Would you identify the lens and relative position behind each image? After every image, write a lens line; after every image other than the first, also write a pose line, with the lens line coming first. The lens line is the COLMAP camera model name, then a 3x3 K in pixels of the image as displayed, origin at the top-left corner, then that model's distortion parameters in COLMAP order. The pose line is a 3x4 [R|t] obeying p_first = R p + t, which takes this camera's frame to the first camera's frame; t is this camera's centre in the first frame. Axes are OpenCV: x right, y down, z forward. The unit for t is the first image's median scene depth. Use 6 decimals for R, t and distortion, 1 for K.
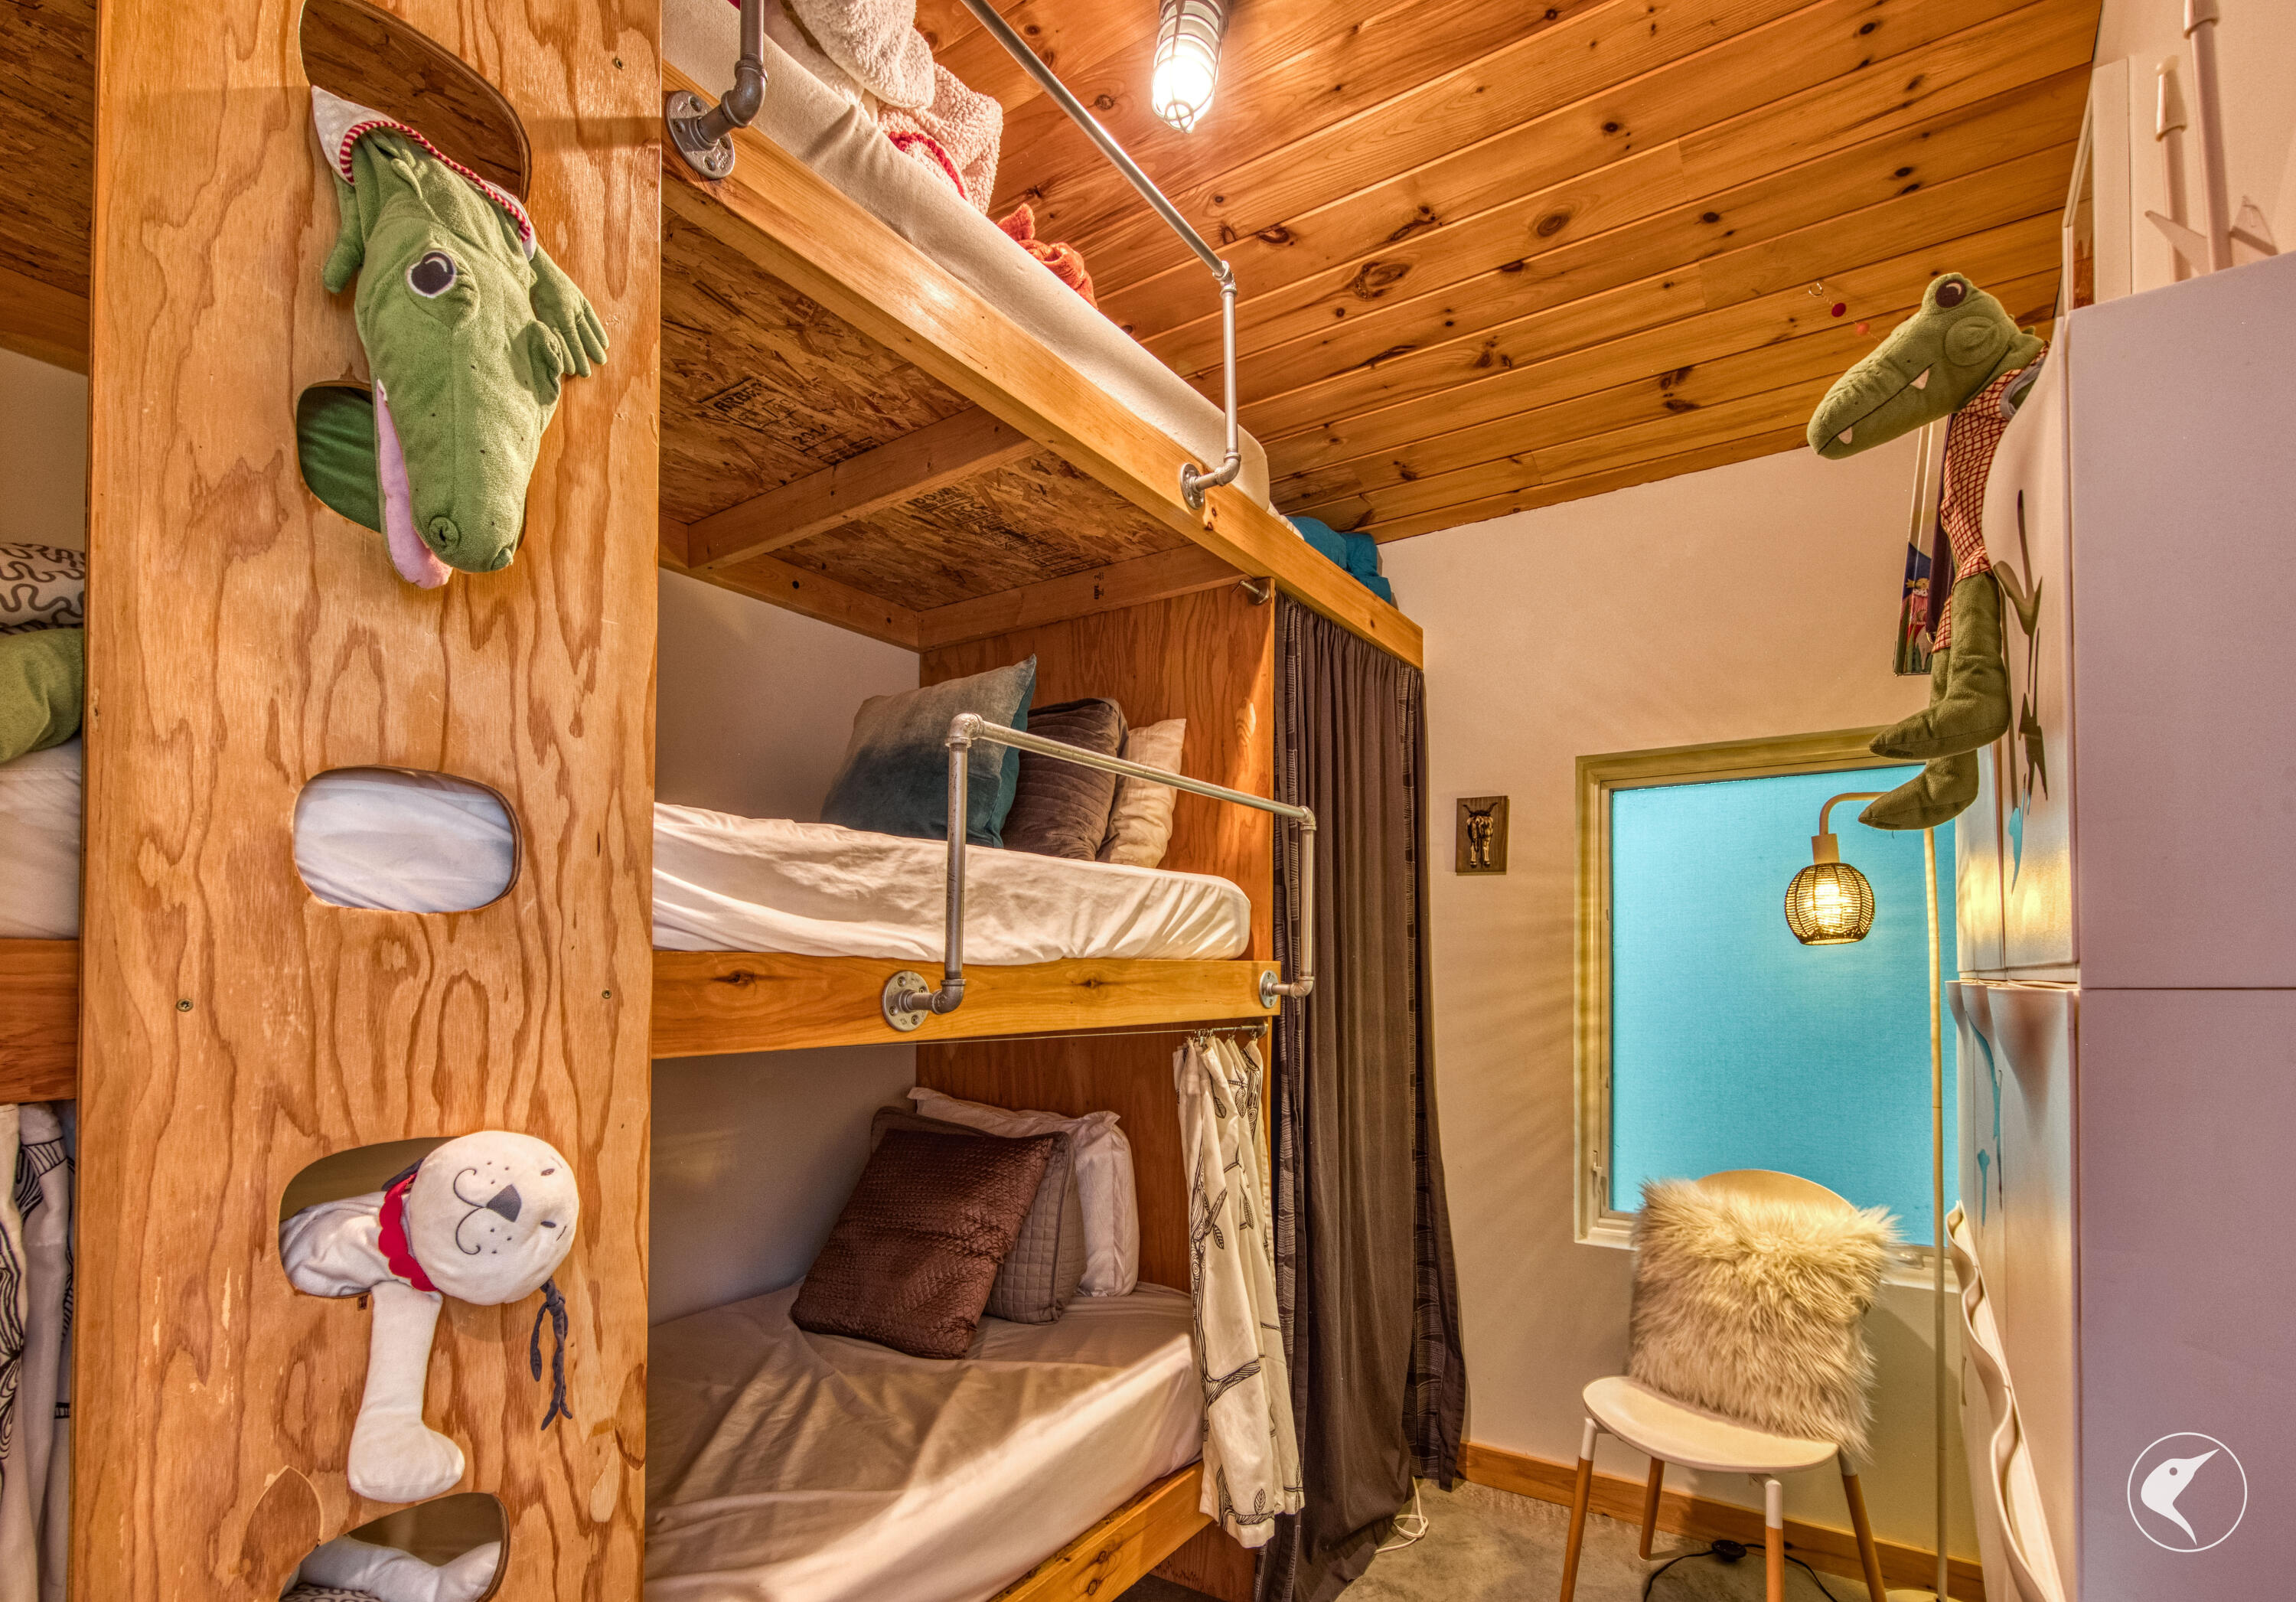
lens RADIAL K [[1081.0, 0, 1194.4], [0, 1081.0, 965.6], [0, 0, 1]] dist [0.012708, -0.001498]
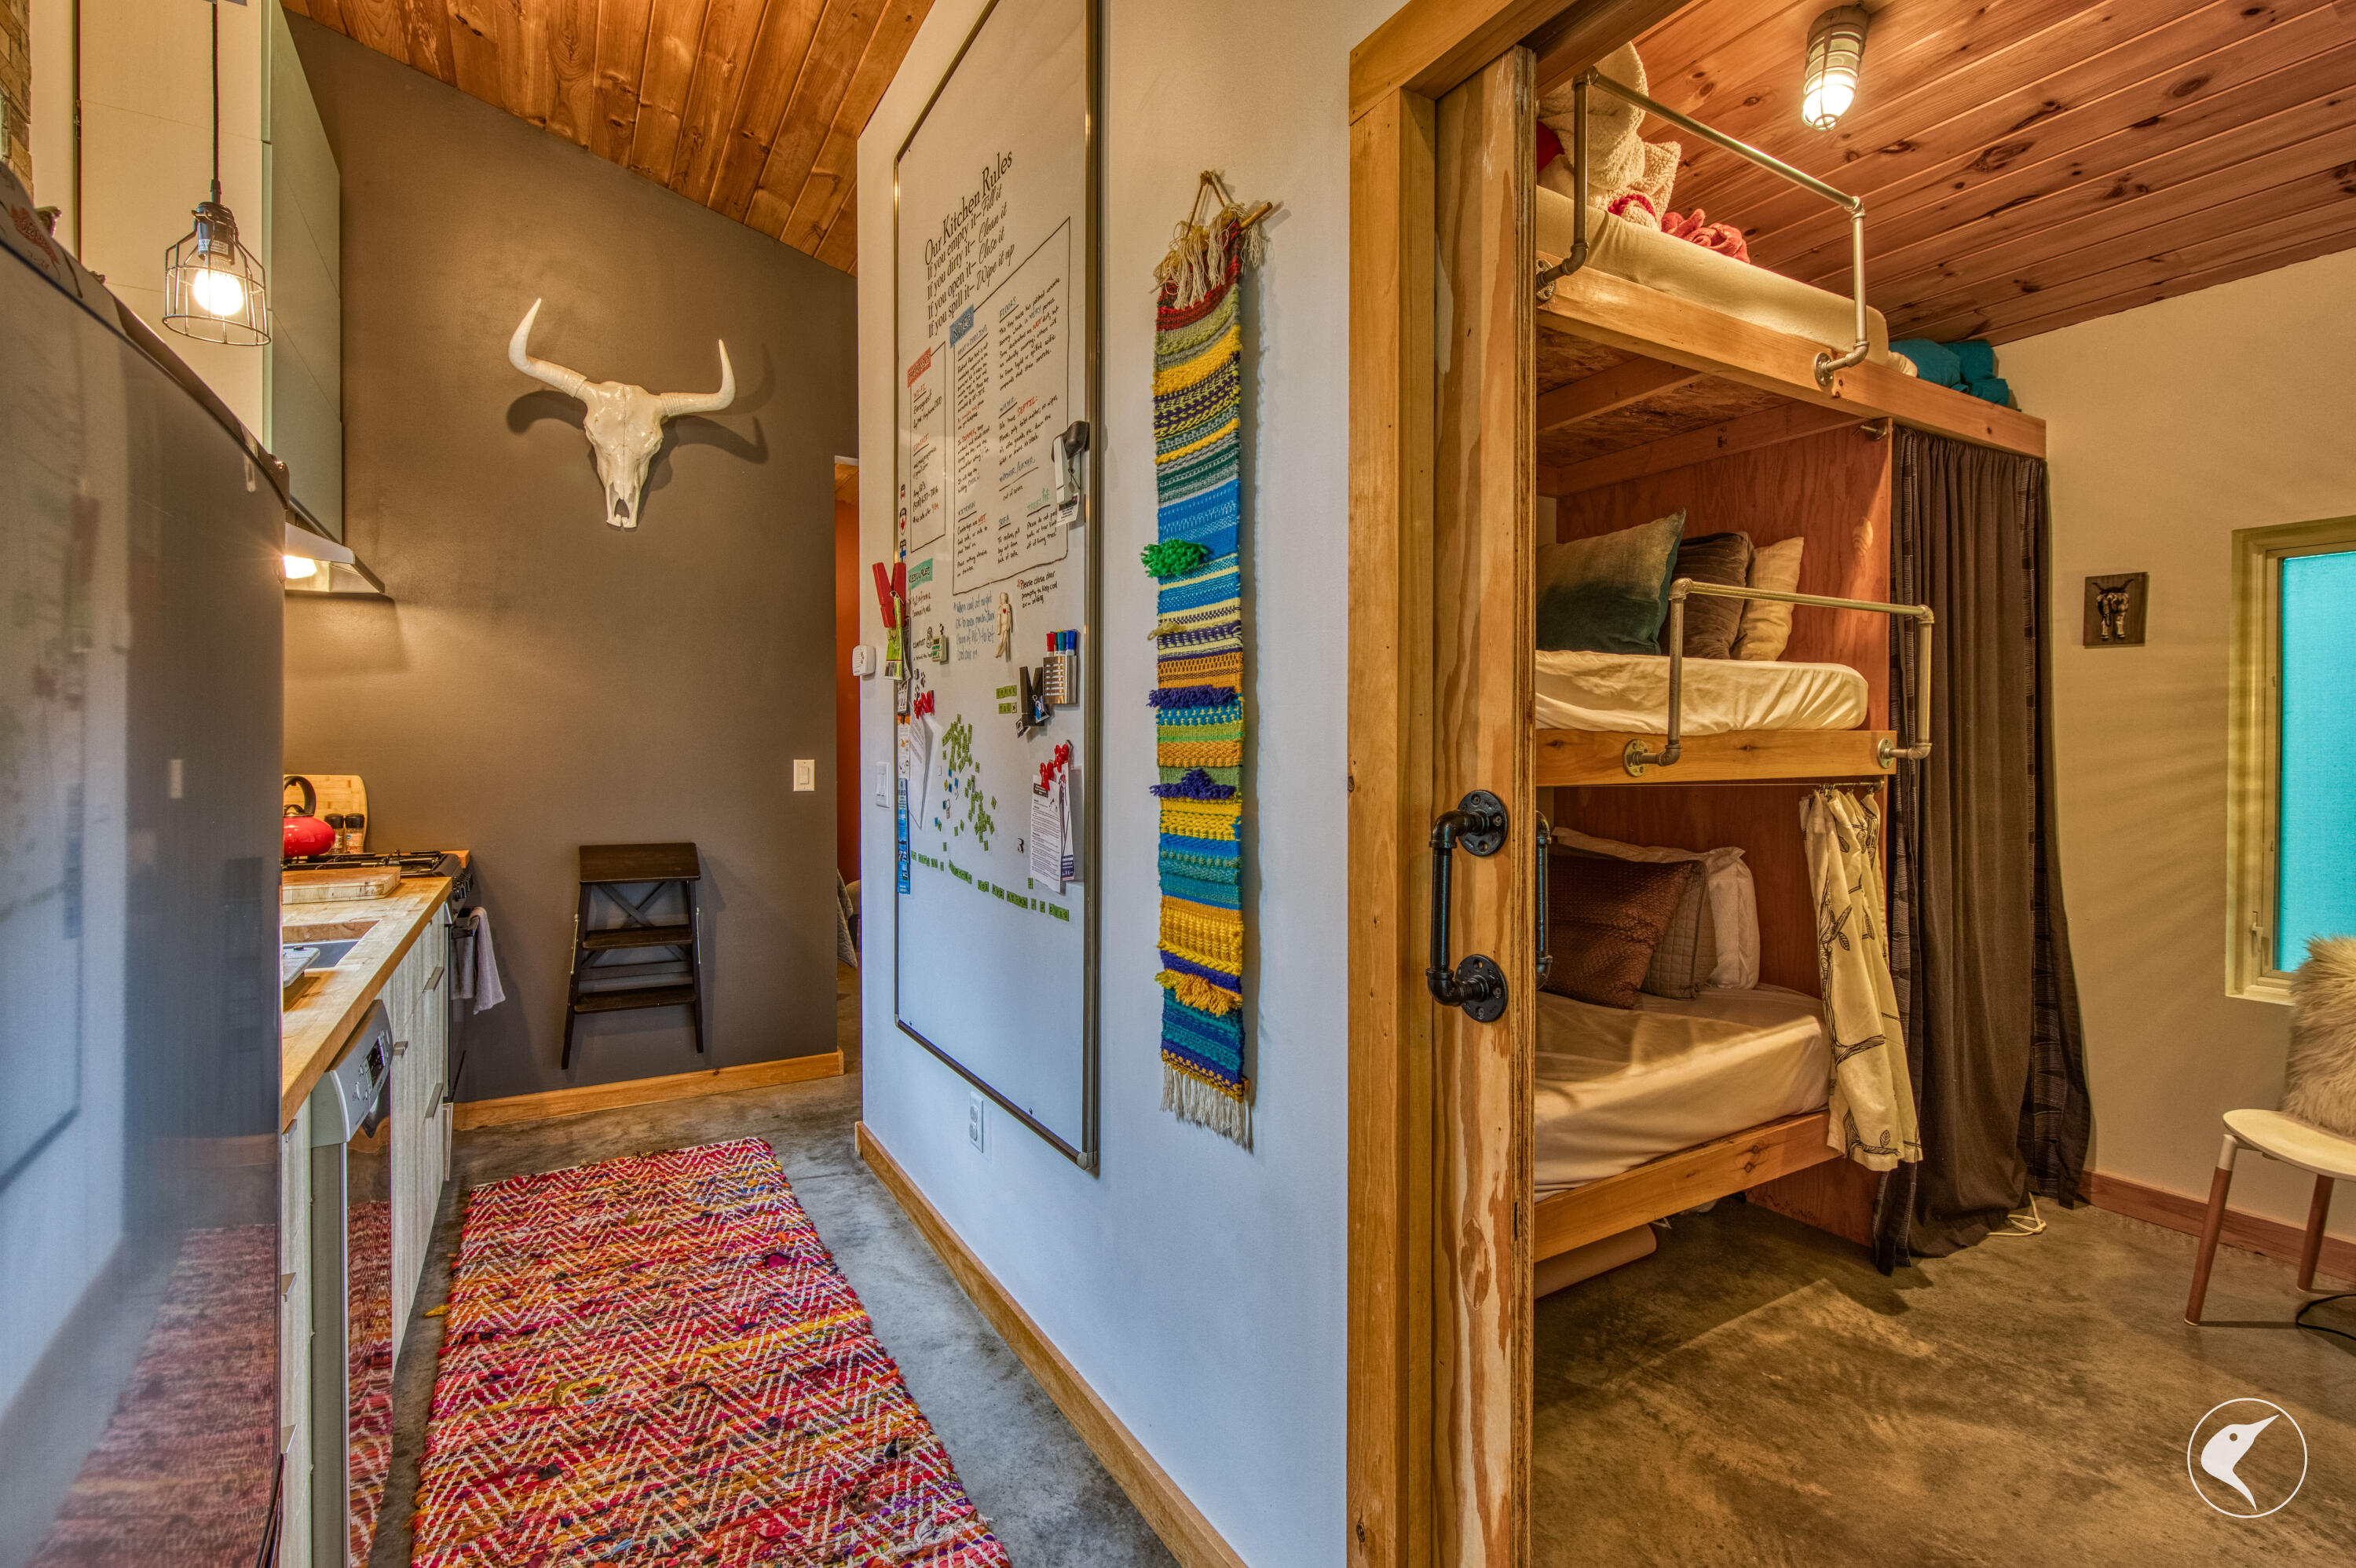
lens RADIAL K [[1054.3, 0, 1170.4], [0, 1054.3, 753.1], [0, 0, 1]] dist [0.011783, -0.005818]
pose [[0.886939, 0.001761, -0.461884, -0.109284], [0.006332, 0.999852, 0.015971, -0.003115], [0.461843, -0.017090, 0.886797, -0.508186]]
